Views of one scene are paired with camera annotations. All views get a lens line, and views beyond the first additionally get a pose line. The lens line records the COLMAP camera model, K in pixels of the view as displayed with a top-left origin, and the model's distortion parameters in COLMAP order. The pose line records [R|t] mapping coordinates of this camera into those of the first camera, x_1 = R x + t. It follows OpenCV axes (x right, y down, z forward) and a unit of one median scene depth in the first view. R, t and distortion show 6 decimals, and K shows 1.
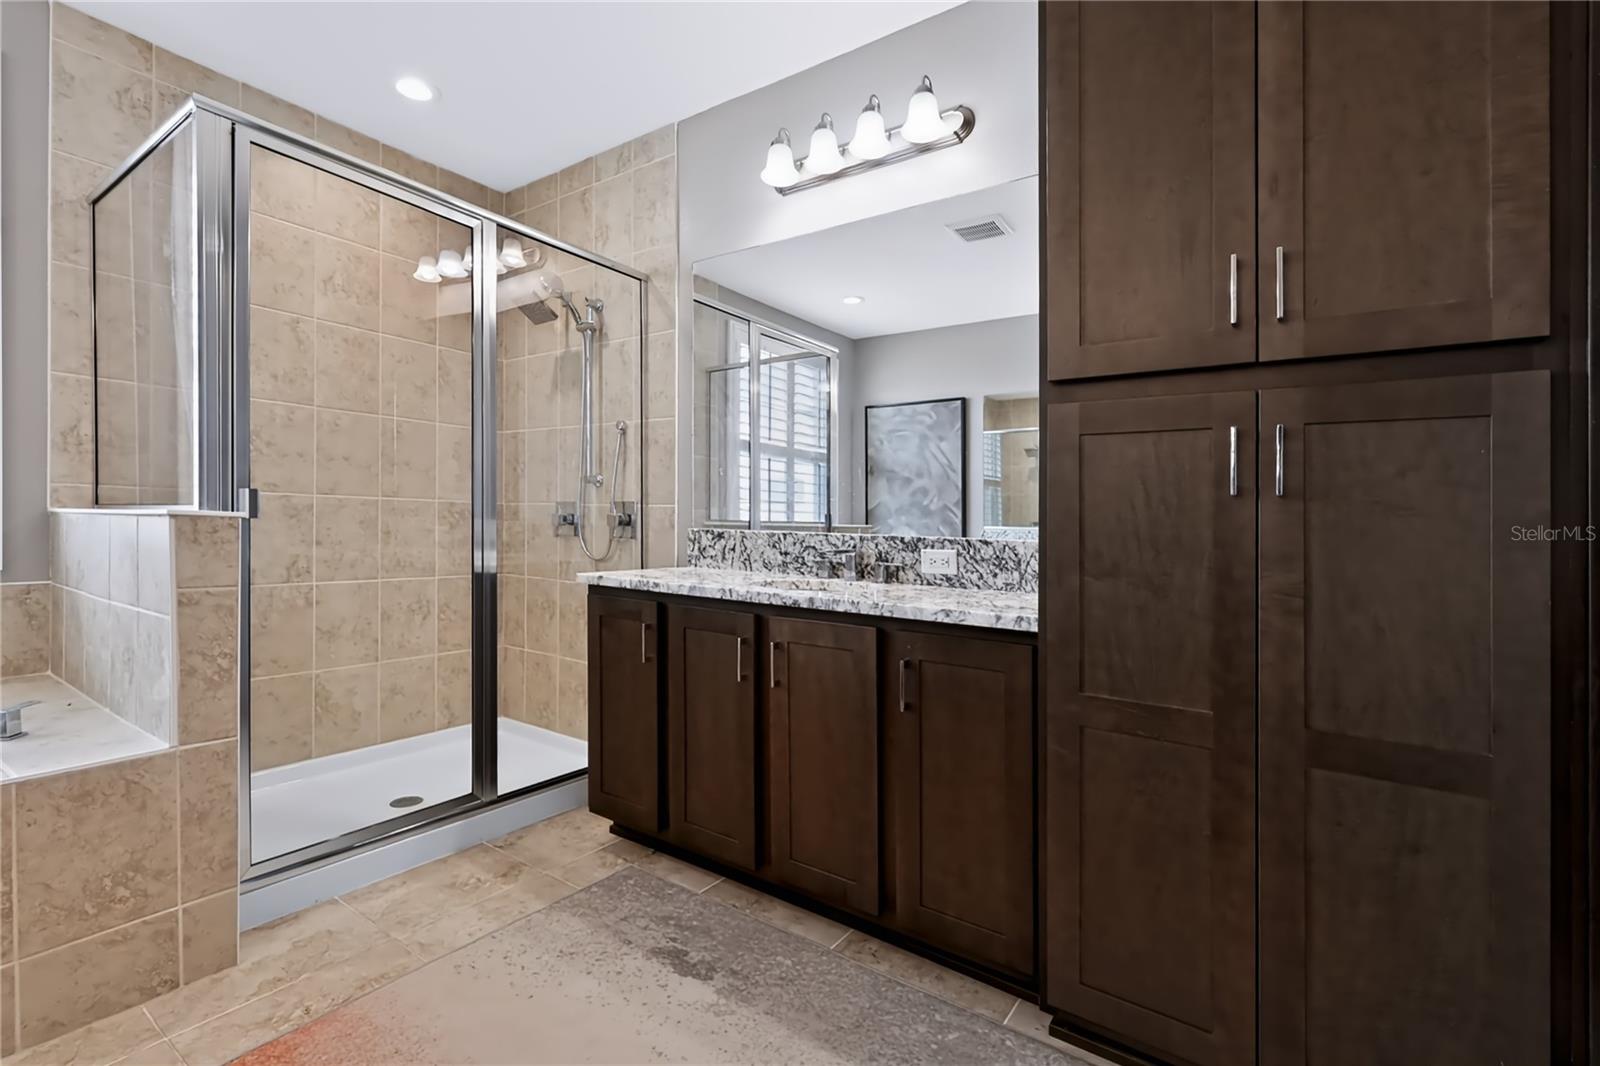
lens RADIAL K [[708.4, 0, 761.8], [0, 708.4, 512.5], [0, 0, 1]] dist [0.008358, -0.002014]
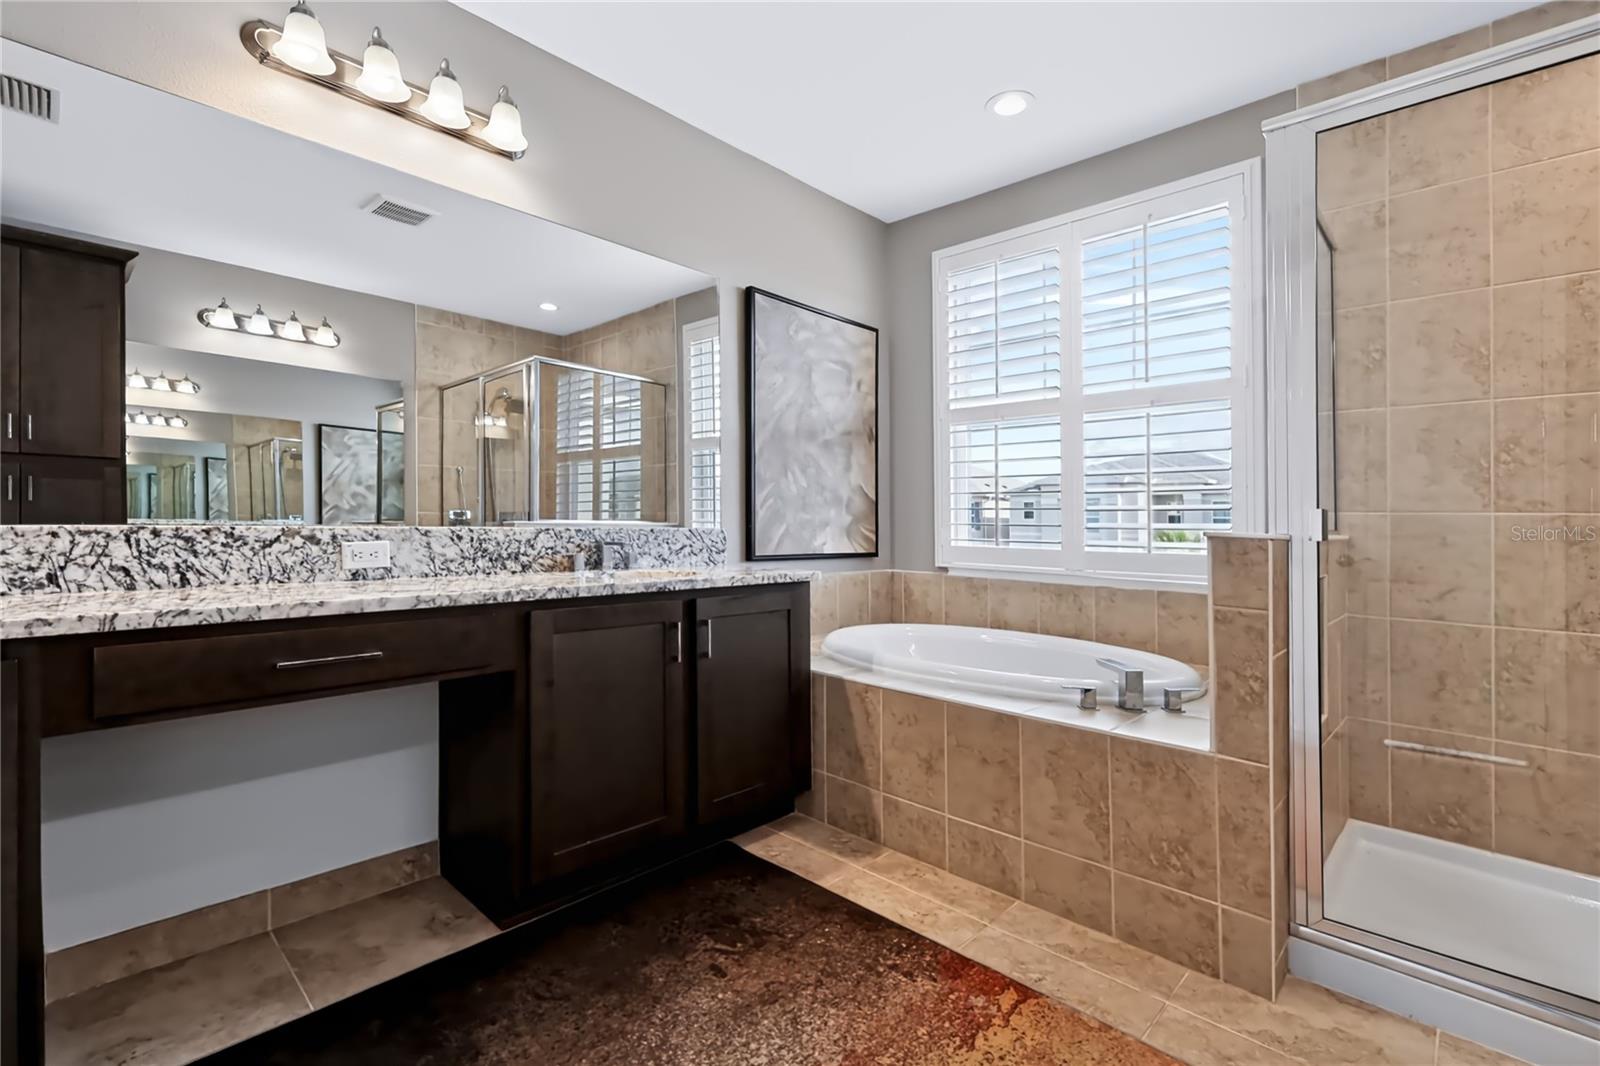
lens RADIAL K [[708.4, 0, 799.8], [0, 708.4, 541.3], [0, 0, 1]] dist [0.008358, -0.002014]
pose [[-0.094952, -0.000370, -0.995482, 0.207643], [-0.004467, 0.999990, 0.000054, 0.008544], [0.995472, 0.004452, -0.094953, 0.324229]]
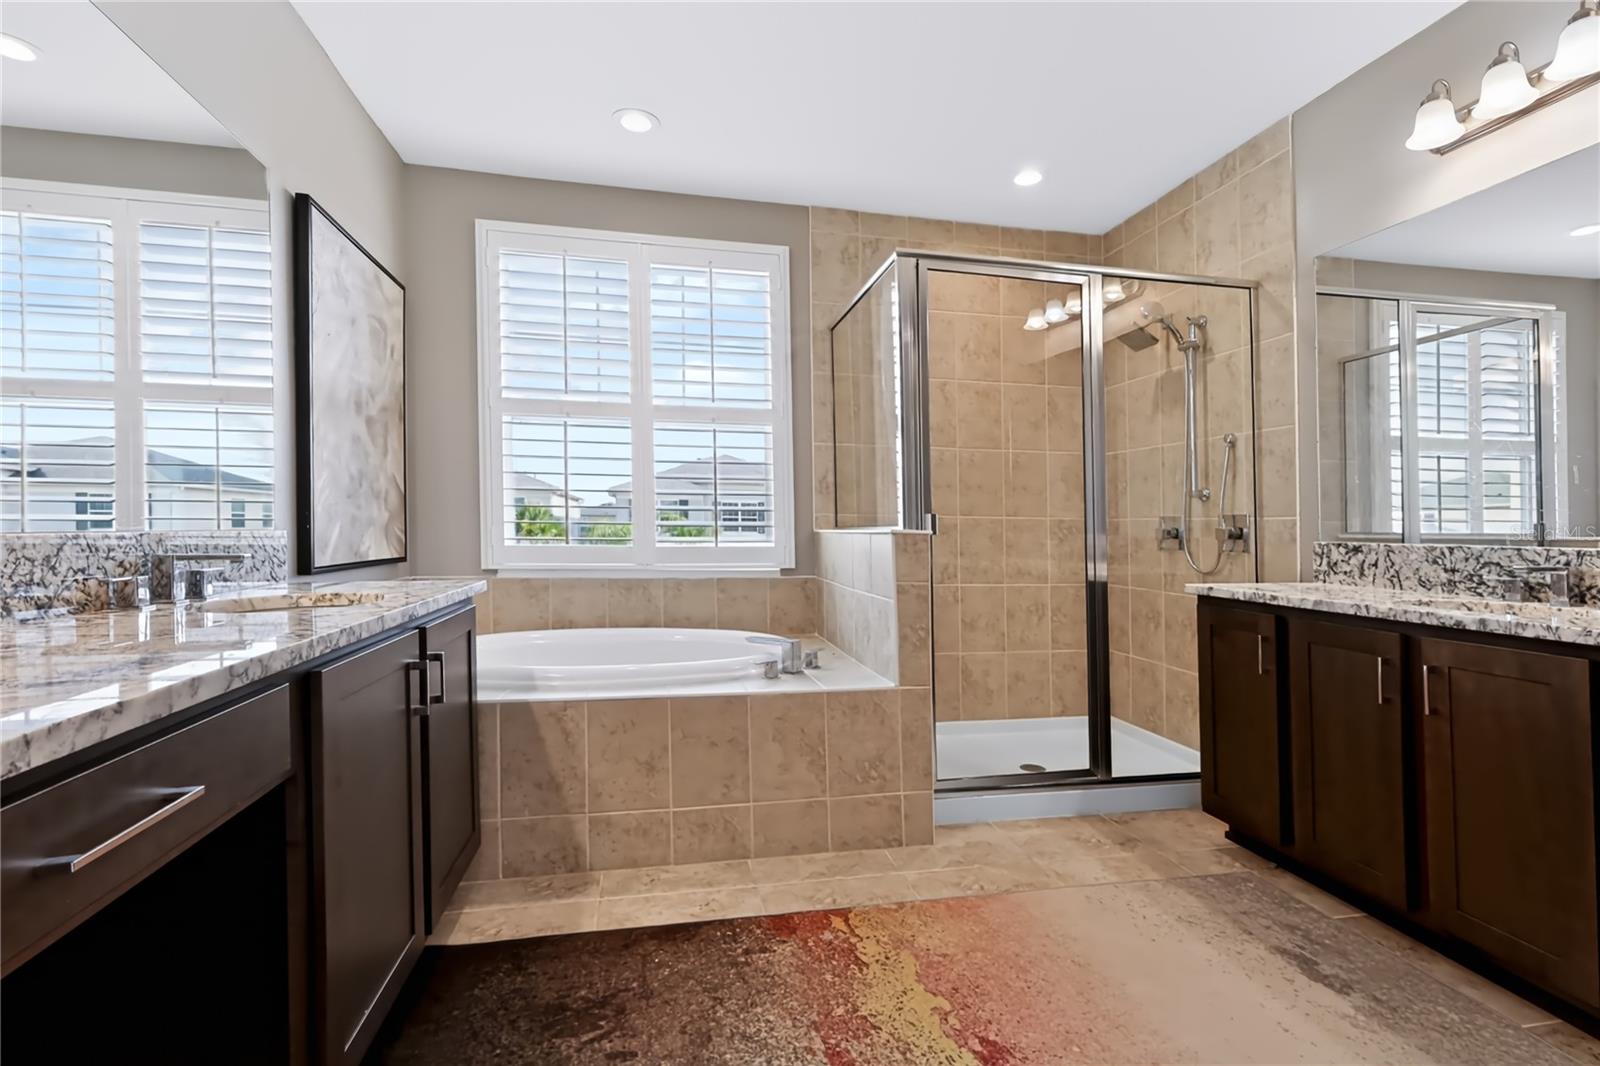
lens RADIAL K [[708.4, 0, 805.4], [0, 708.4, 528.3], [0, 0, 1]] dist [0.008358, -0.002014]
pose [[0.742727, -0.015406, -0.669417, 0.030365], [0.015964, 0.999859, -0.005299, -0.001321], [0.669404, -0.006751, 0.742868, -0.169419]]
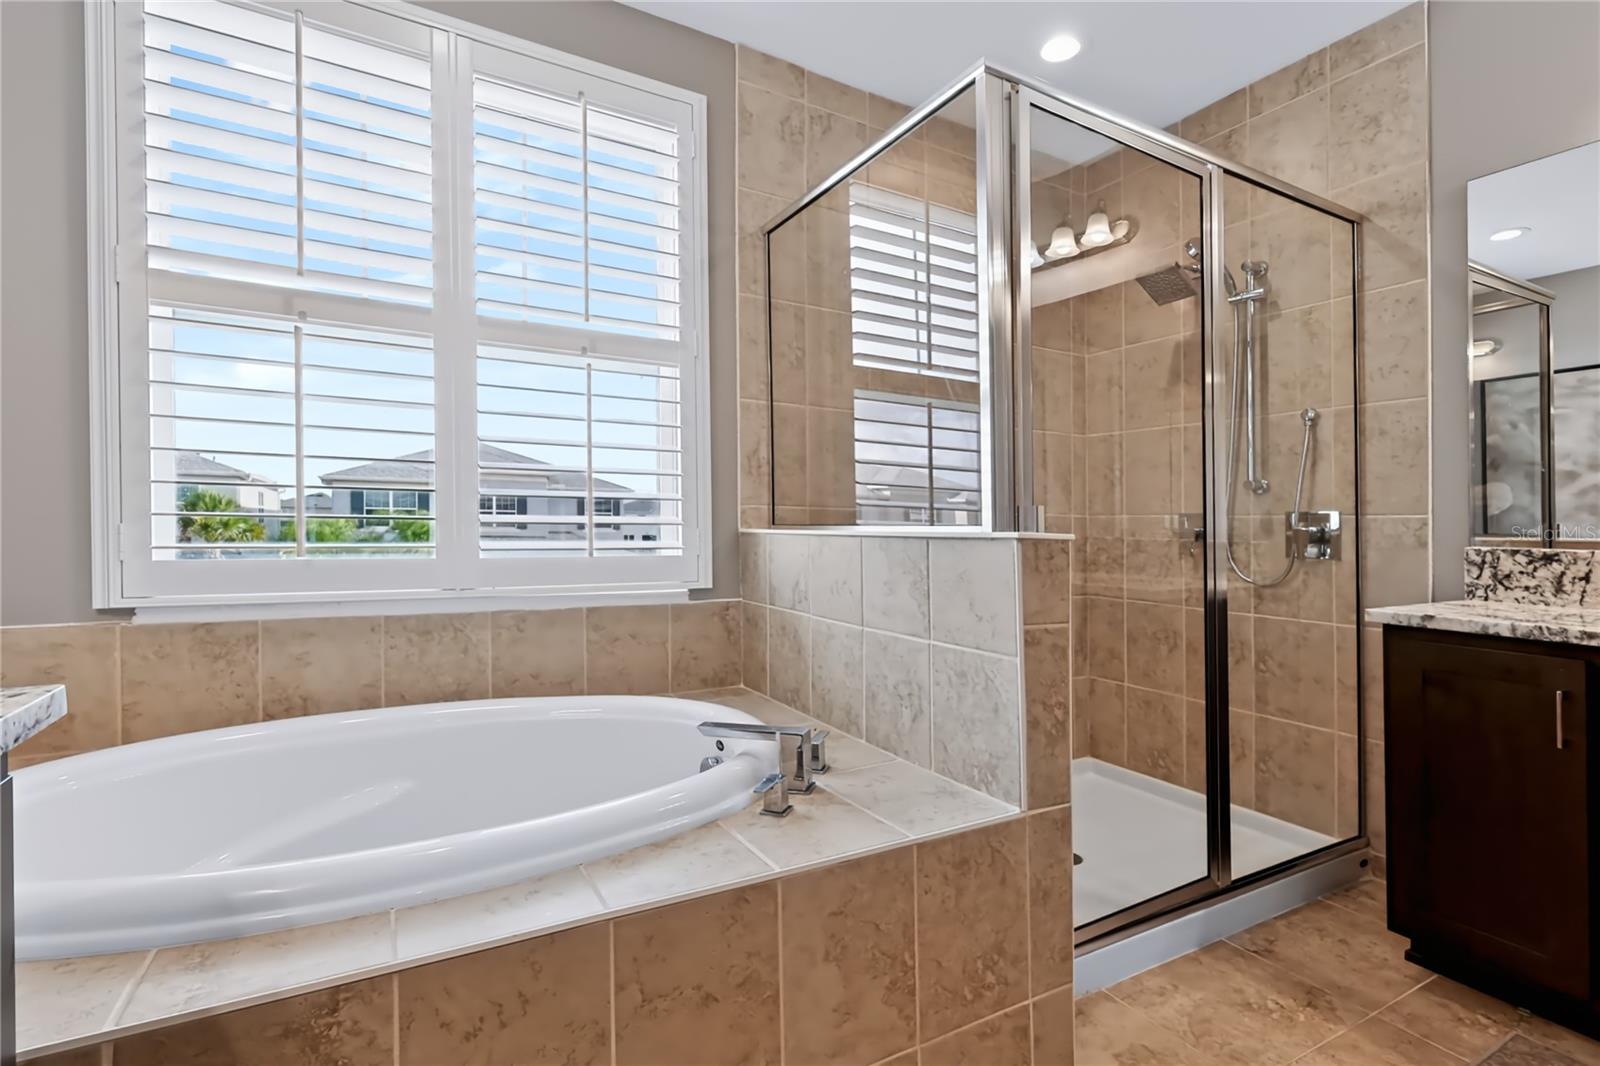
lens RADIAL K [[708.4, 0, 827.9], [0, 708.4, 520.6], [0, 0, 1]] dist [0.008358, -0.002014]
pose [[0.925838, -0.014868, -0.377629, -0.486119], [0.014052, 0.999889, -0.004917, -0.011906], [0.377661, -0.000754, 0.925944, 0.085015]]
